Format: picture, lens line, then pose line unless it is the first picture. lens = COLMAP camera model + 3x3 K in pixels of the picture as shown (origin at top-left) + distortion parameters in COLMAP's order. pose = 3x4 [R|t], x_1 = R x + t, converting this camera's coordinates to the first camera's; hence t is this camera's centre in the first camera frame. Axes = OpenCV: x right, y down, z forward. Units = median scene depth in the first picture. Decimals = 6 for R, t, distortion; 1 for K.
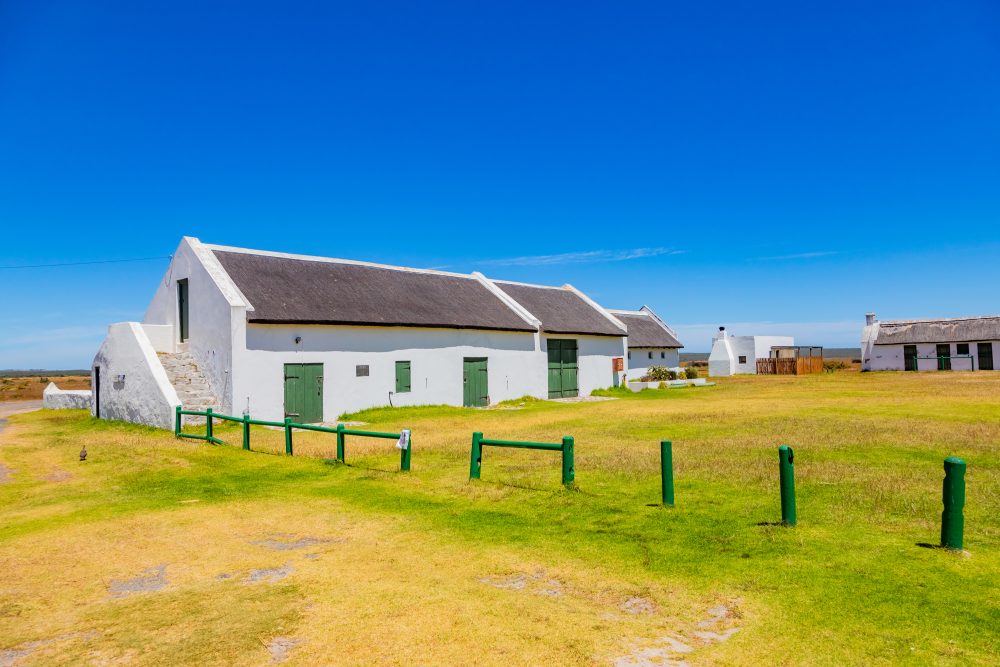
lens RADIAL K [[676.7, 0, 508.1], [0, 676.7, 336.9], [0, 0, 1]] dist [0.030818, -0.003671]
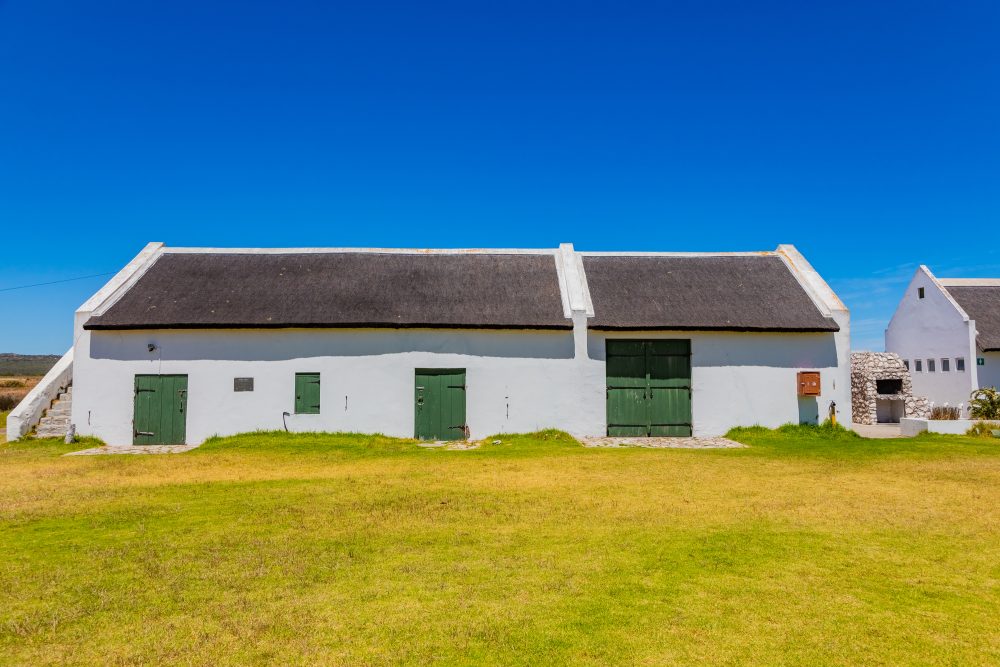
lens RADIAL K [[676.7, 0, 499.7], [0, 676.7, 340.4], [0, 0, 1]] dist [0.030818, -0.003671]
pose [[0.686837, -0.022057, -0.726477, 0.504646], [0.017847, 0.999750, -0.013481, 0.012435], [0.726592, -0.003706, 0.687059, 0.583365]]
